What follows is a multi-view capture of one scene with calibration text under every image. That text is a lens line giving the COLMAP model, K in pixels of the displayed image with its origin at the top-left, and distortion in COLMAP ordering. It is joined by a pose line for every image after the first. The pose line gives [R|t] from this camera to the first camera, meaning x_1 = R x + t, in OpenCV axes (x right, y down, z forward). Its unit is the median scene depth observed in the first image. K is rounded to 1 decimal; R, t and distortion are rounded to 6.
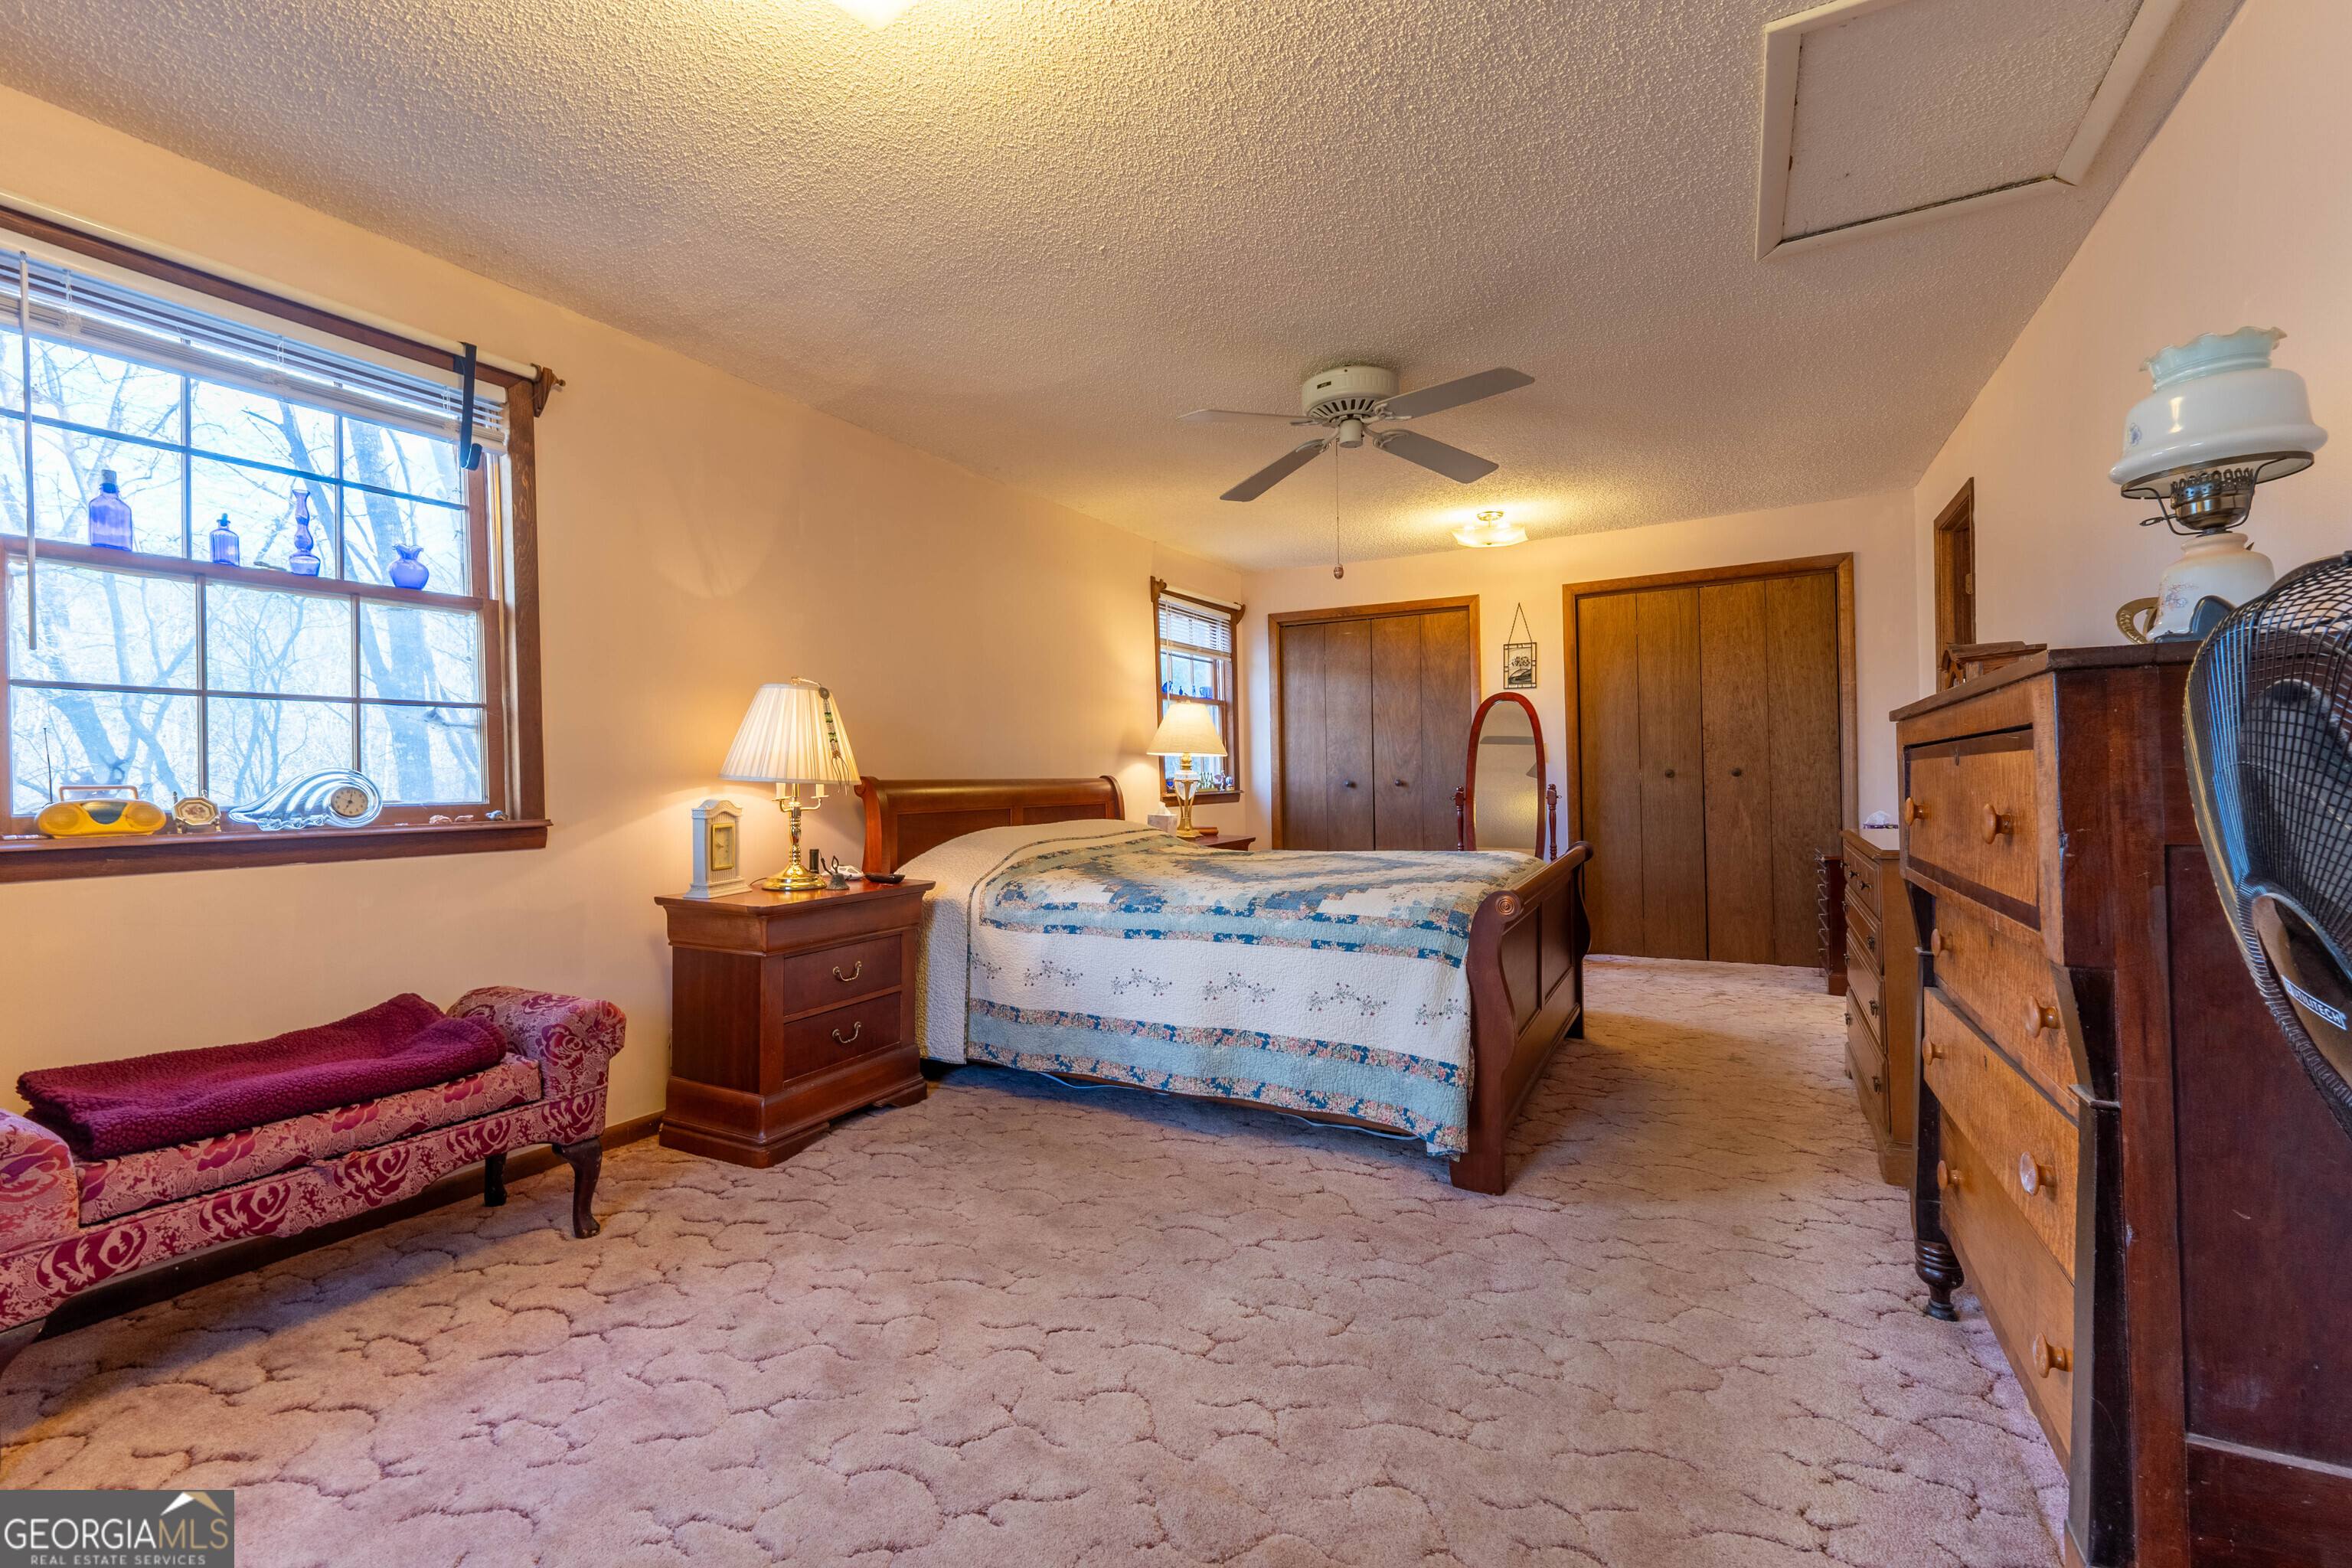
lens RADIAL K [[994.6, 0, 1178.7], [0, 994.6, 788.2], [0, 0, 1]] dist [0.005430, -0.000922]
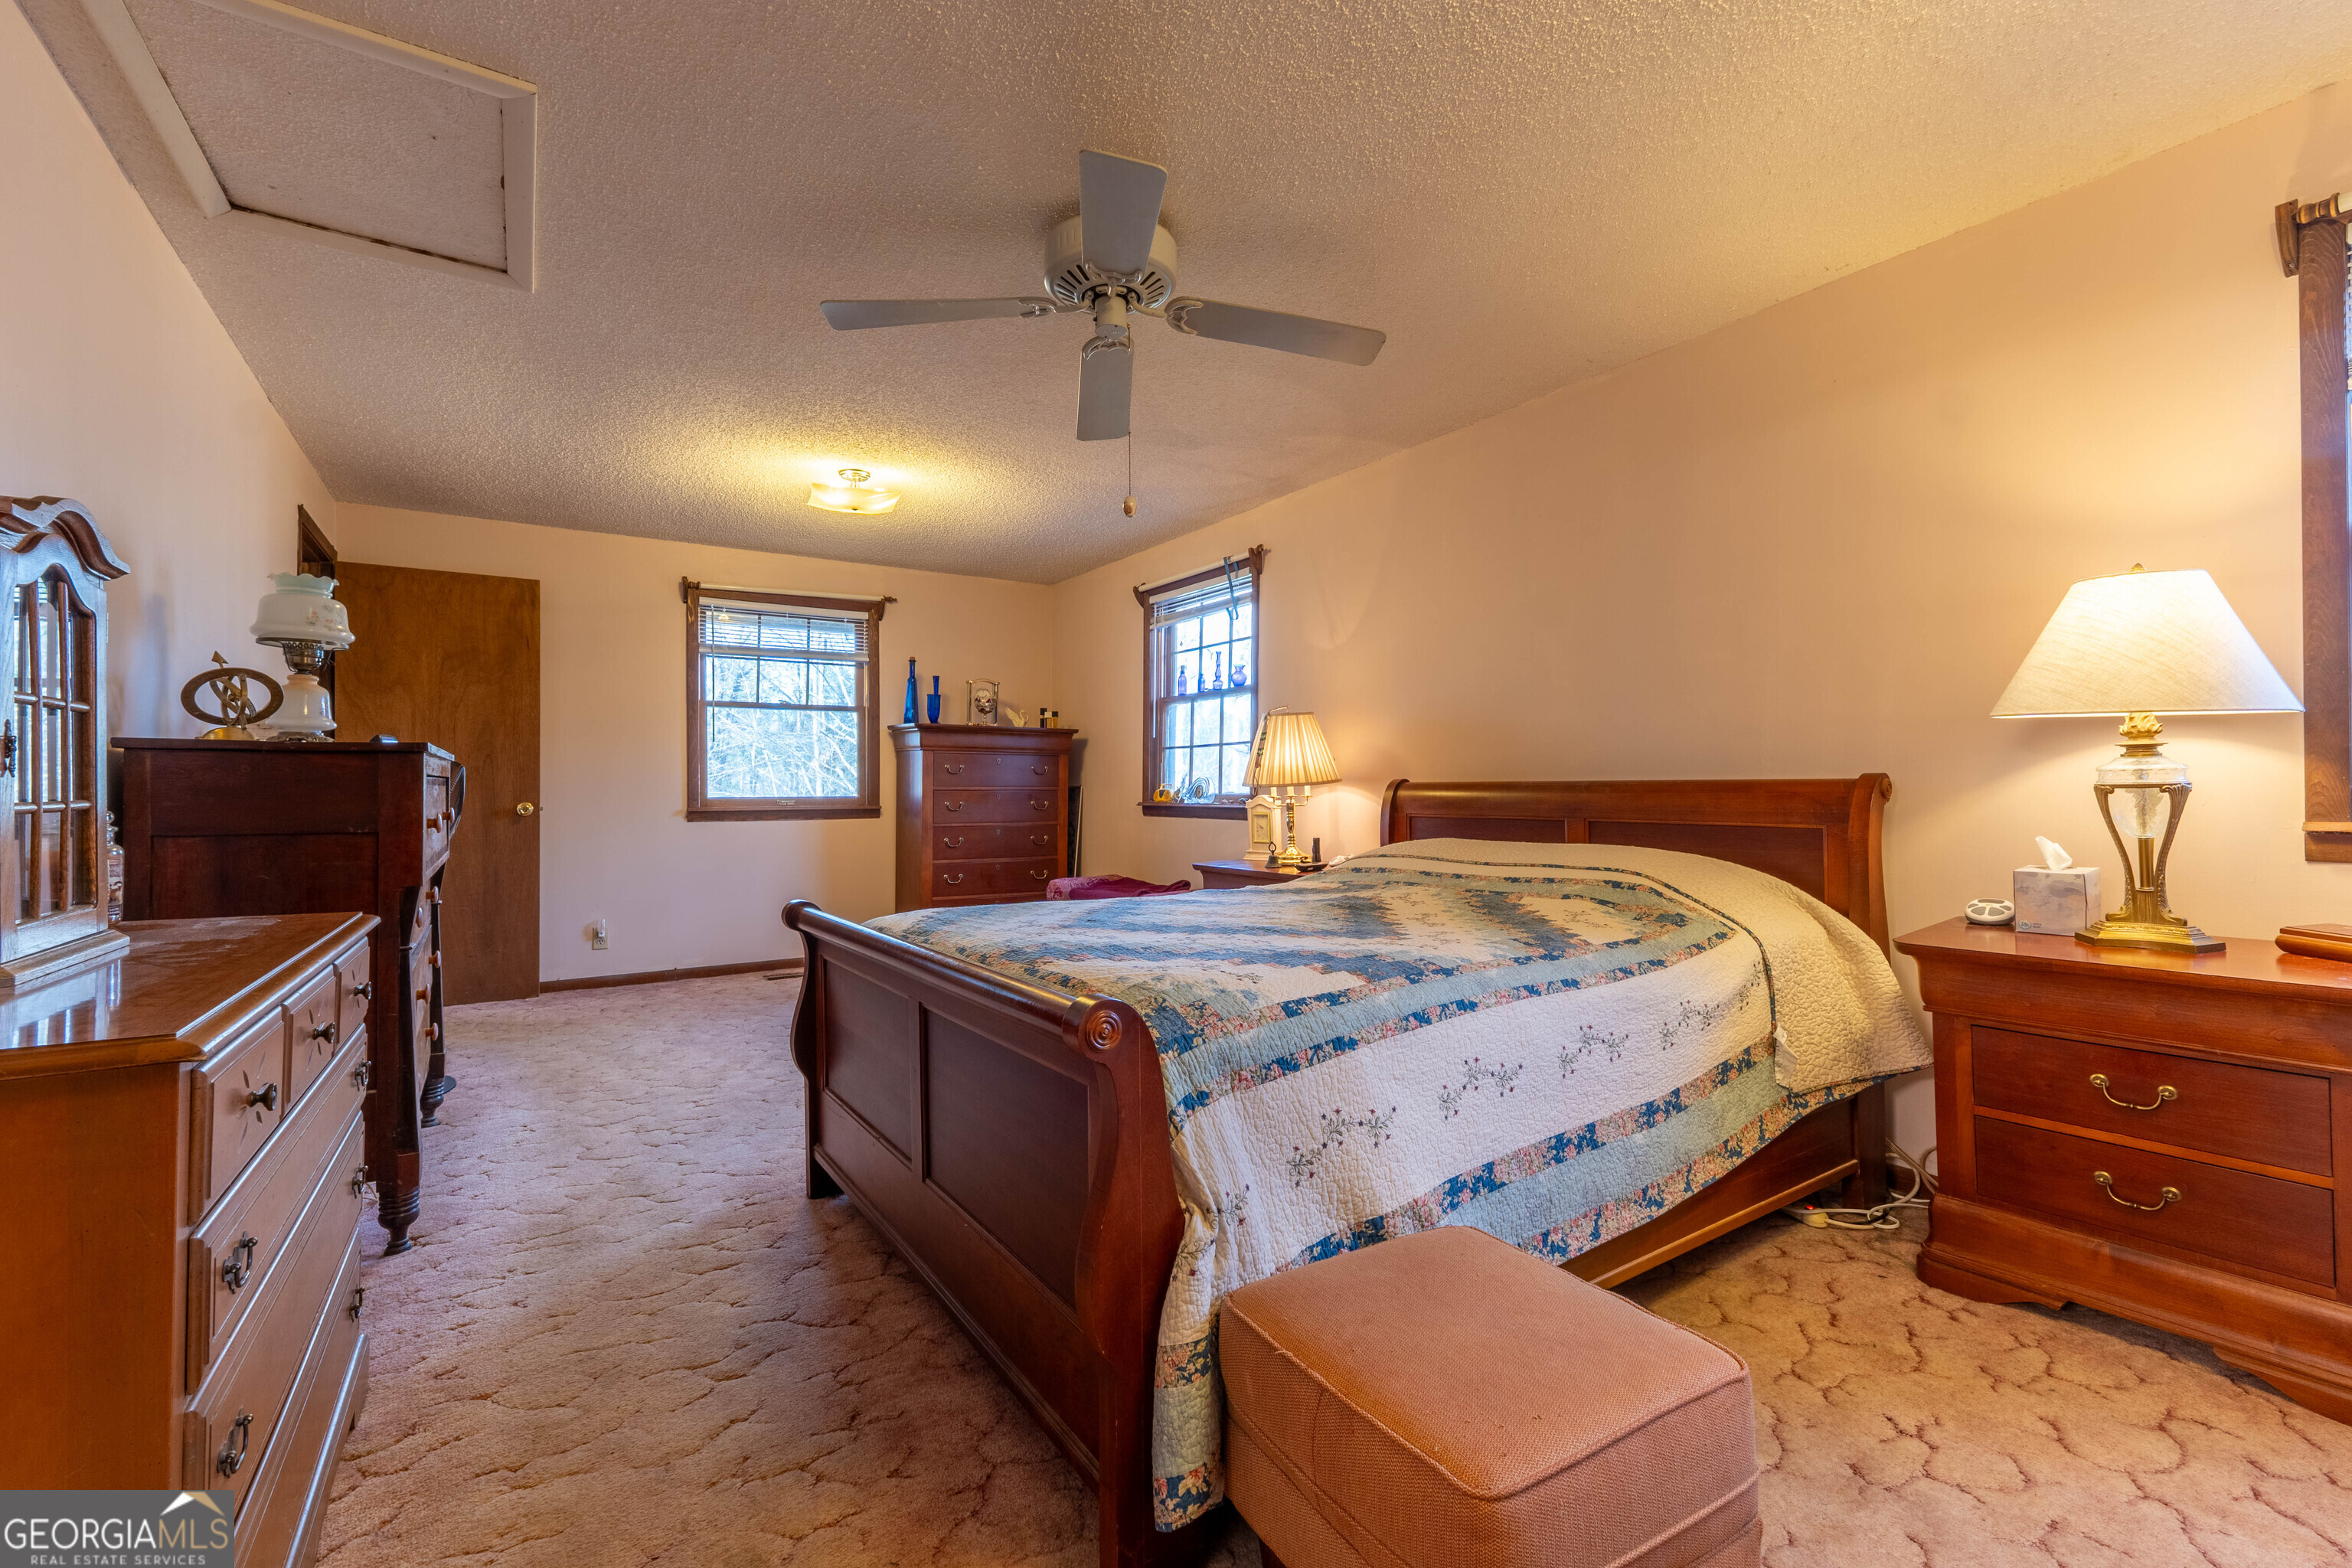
lens RADIAL K [[994.6, 0, 1183.4], [0, 994.6, 782.3], [0, 0, 1]] dist [0.005430, -0.000922]
pose [[-0.458912, 0.015271, -0.888350, 1.039969], [0.008340, 0.999882, 0.012880, -0.032547], [0.888443, -0.001499, -0.458985, 1.791711]]
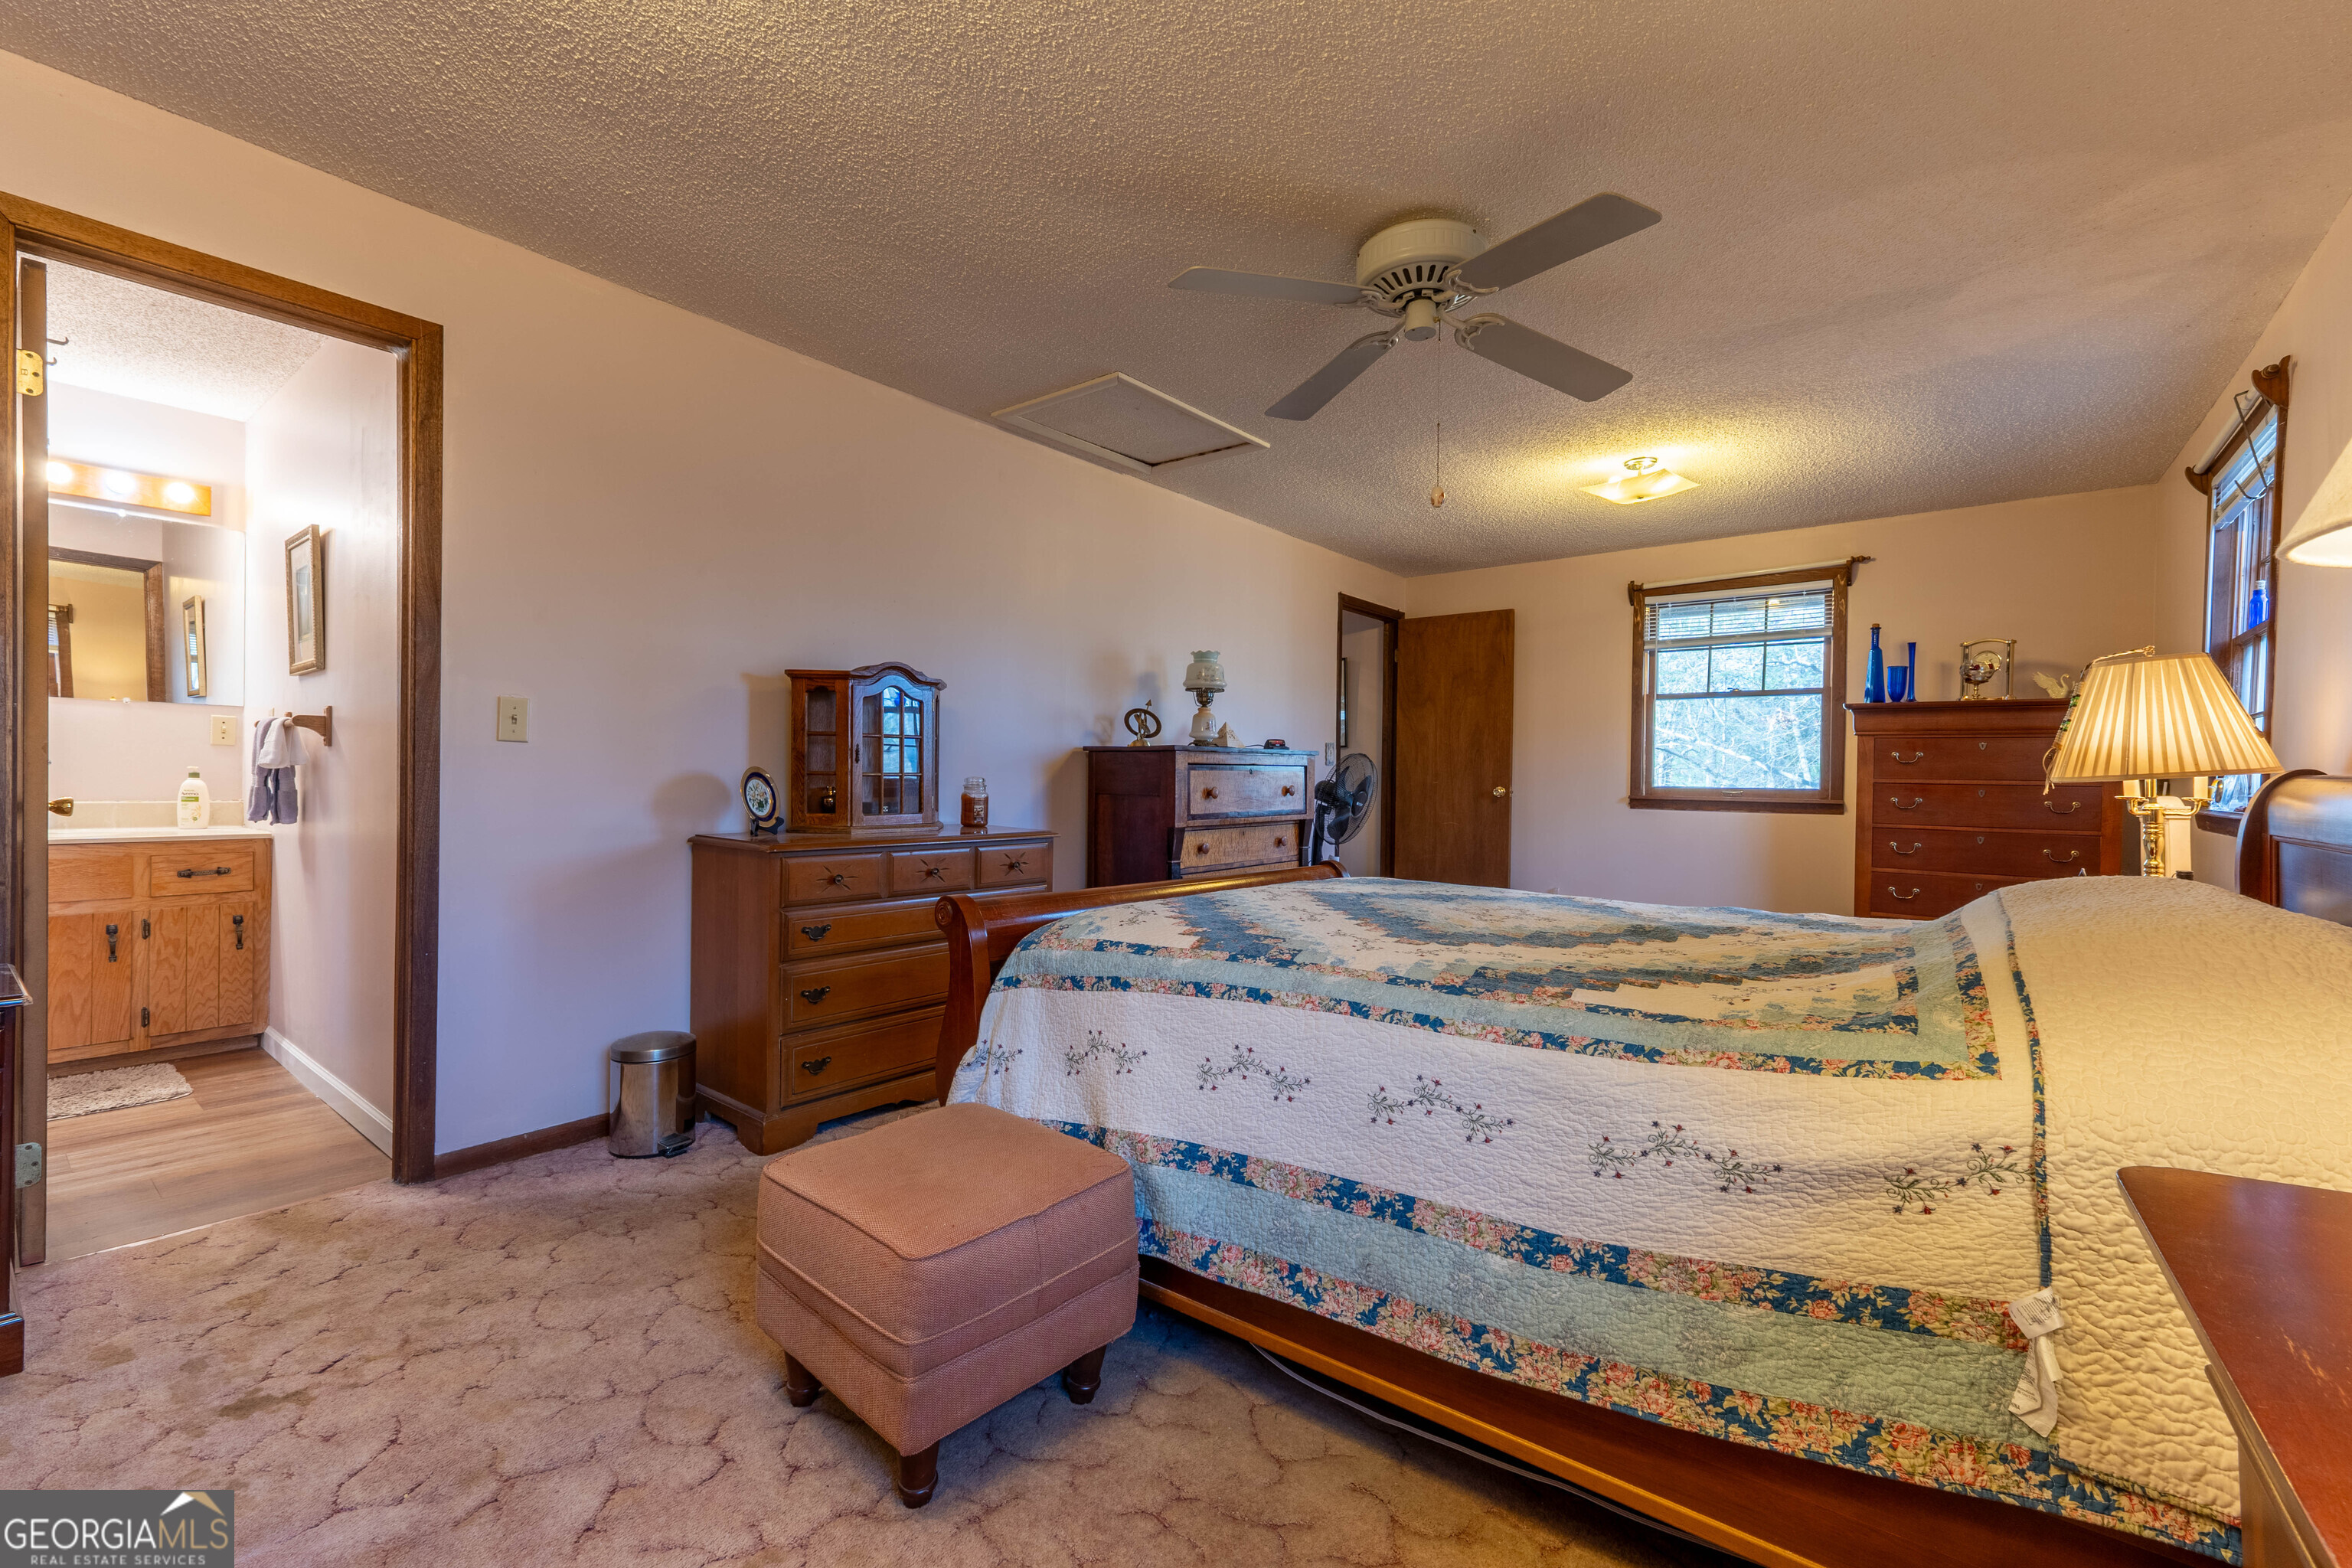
lens RADIAL K [[994.6, 0, 1176.0], [0, 994.6, 781.6], [0, 0, 1]] dist [0.005430, -0.000922]
pose [[-0.987257, 0.005460, 0.159037, 0.313337], [0.006993, 0.999934, 0.009083, -0.019271], [-0.158977, 0.010079, -0.987231, 2.304389]]
